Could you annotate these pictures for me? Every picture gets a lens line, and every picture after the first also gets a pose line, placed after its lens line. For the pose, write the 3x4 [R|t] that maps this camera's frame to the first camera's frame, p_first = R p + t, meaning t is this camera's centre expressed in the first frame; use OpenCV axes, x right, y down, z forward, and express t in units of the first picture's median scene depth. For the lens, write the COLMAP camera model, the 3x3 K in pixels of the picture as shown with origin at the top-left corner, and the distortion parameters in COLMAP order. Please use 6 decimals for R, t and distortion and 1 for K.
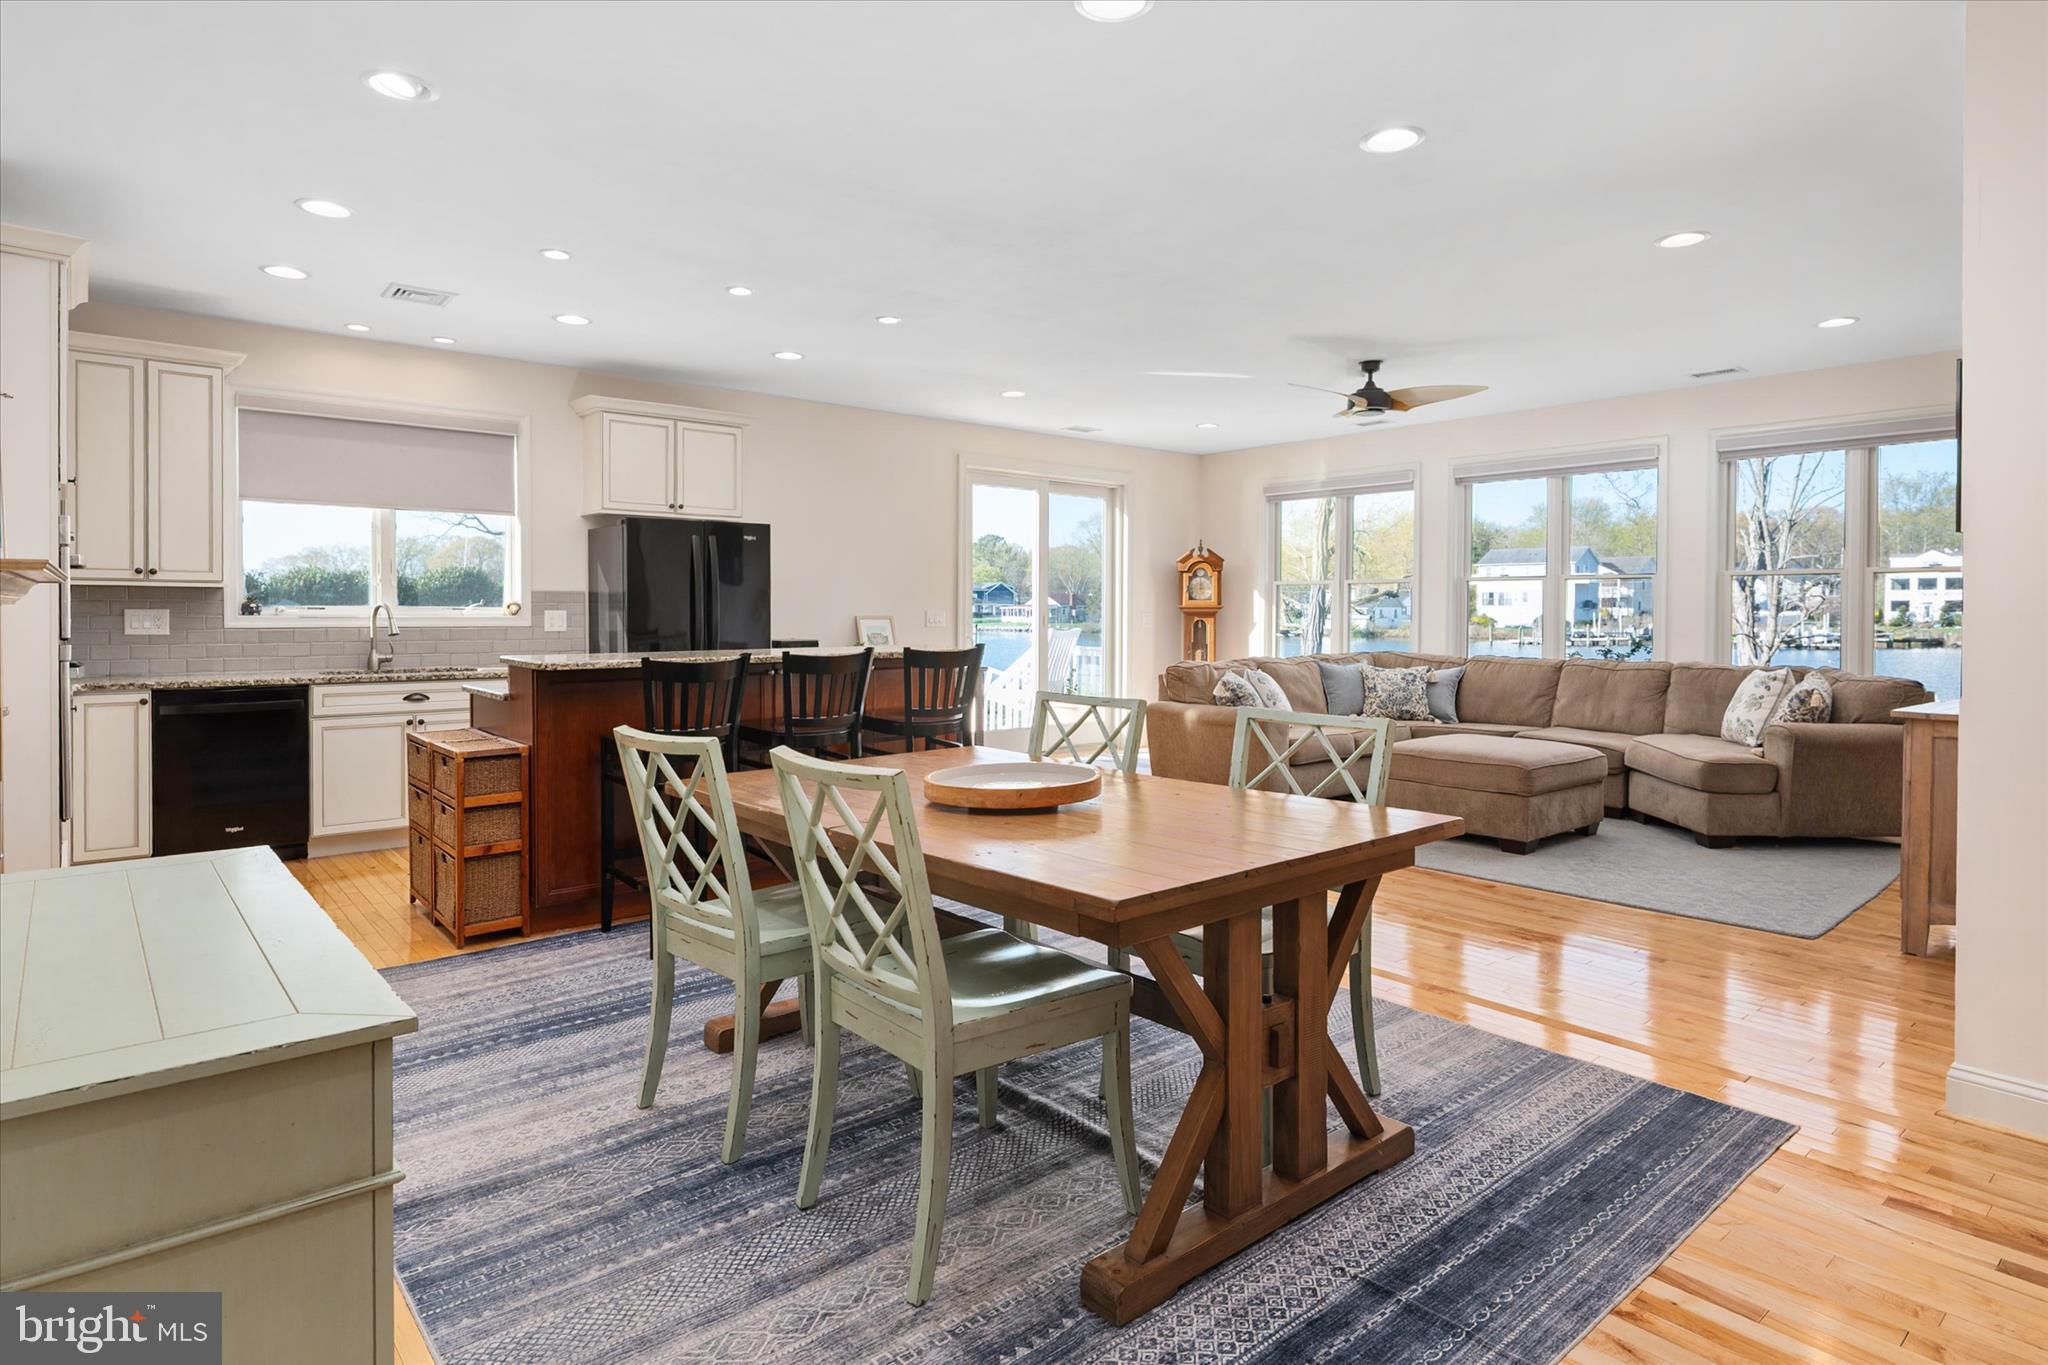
lens RADIAL K [[1113.4, 0, 1016.9], [0, 1113.4, 621.9], [0, 0, 1]] dist [0.004249, -0.001791]
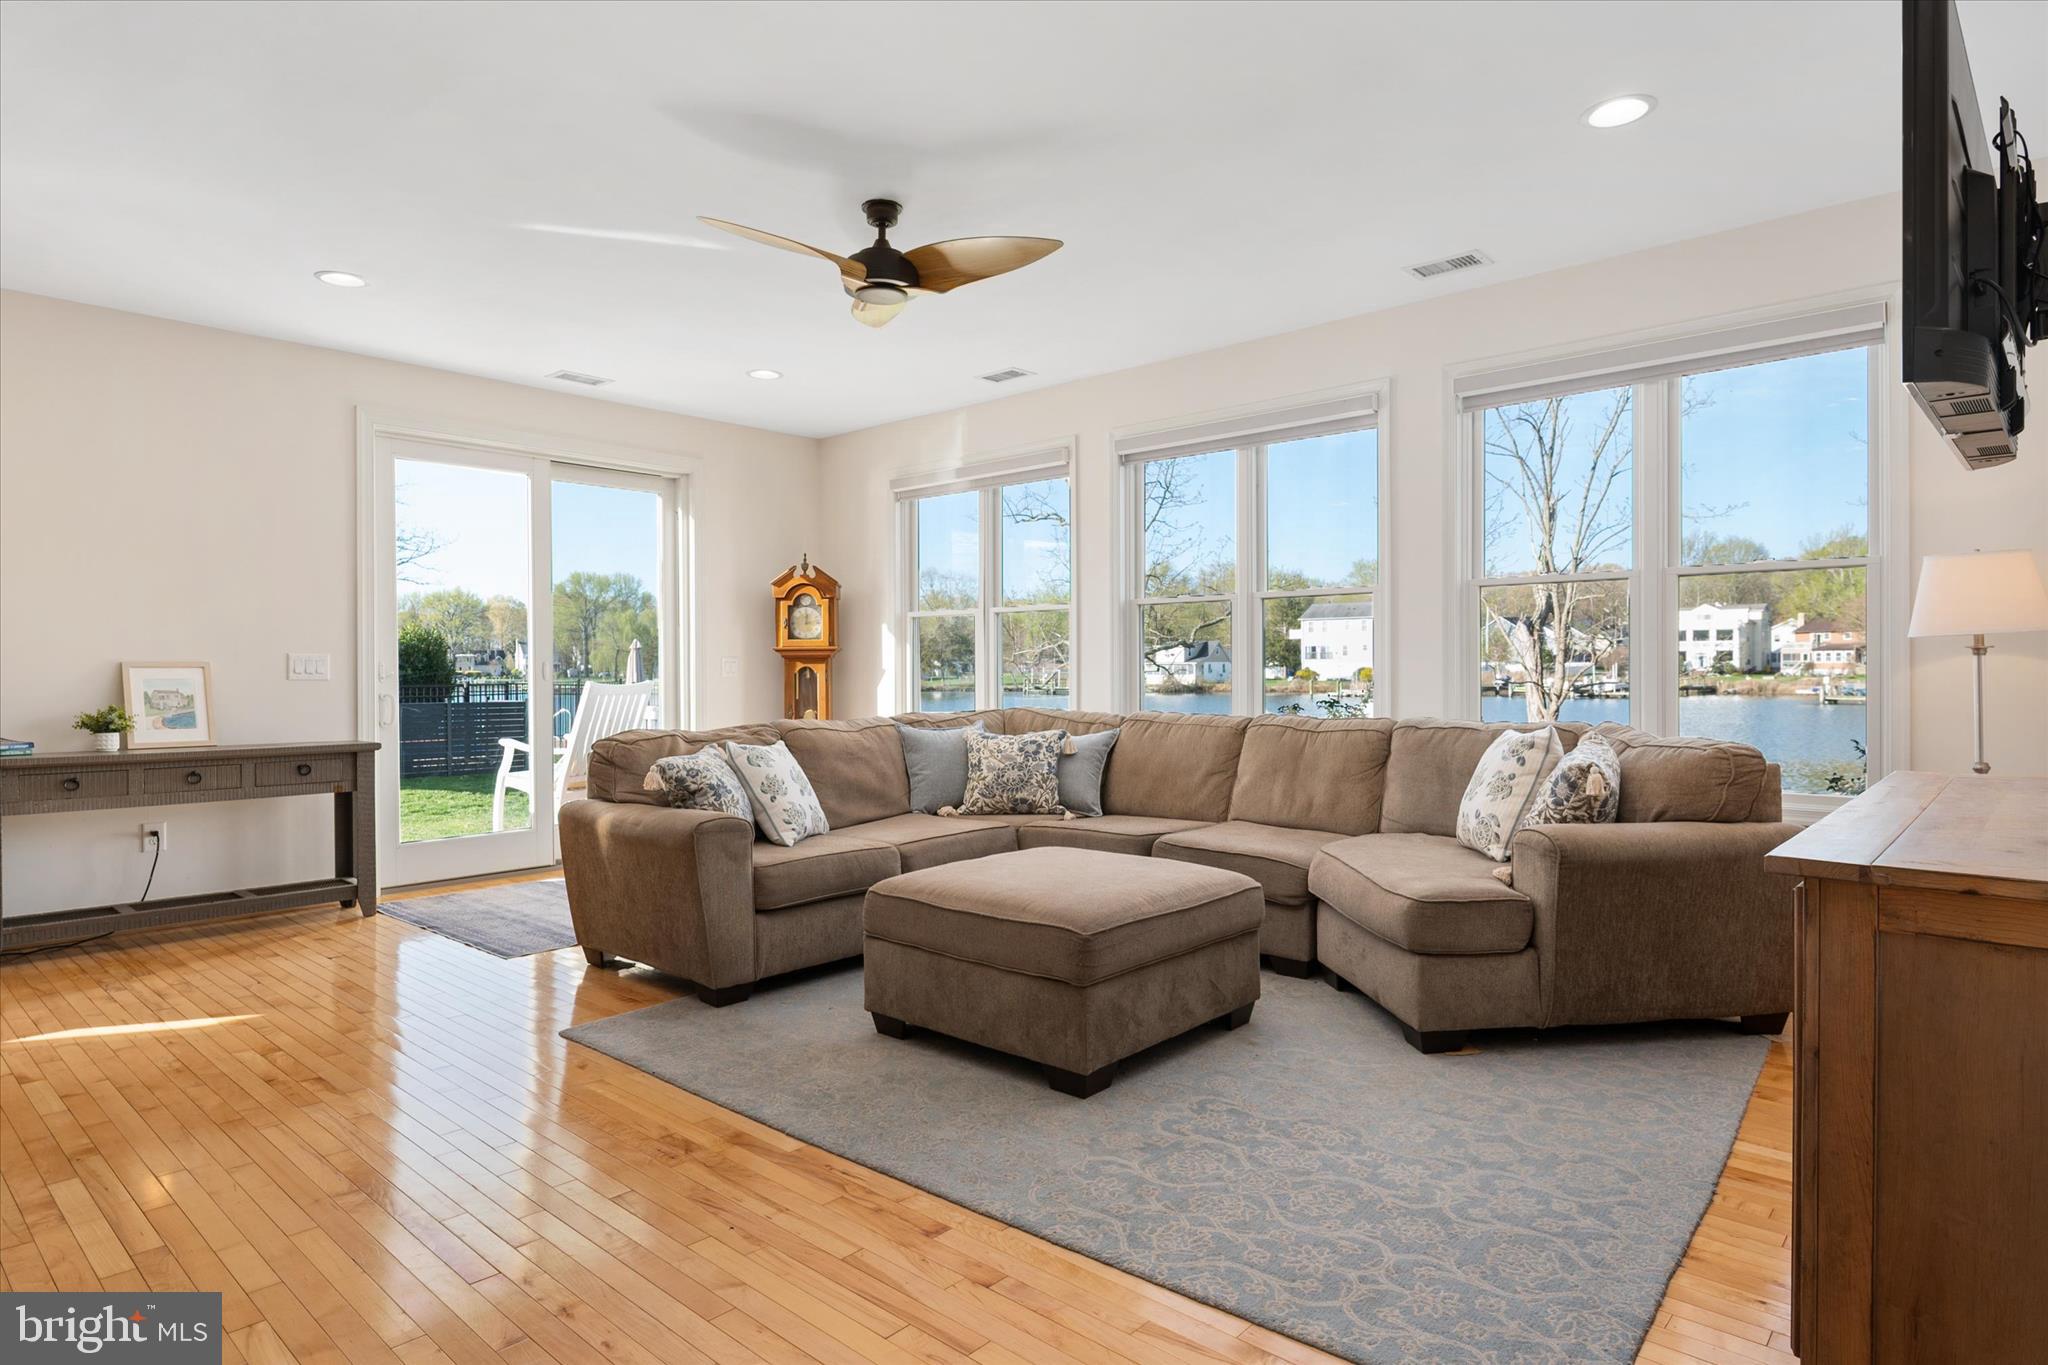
lens RADIAL K [[1135.9, 0, 1024.0], [0, 1135.9, 682.5], [0, 0, 1]] dist [0.006607, 0.001560]
pose [[0.988903, -0.011644, 0.148106, 0.270270], [0.011328, 0.999931, 0.002974, 0.010312], [-0.148130, -0.001263, 0.988967, 0.369004]]
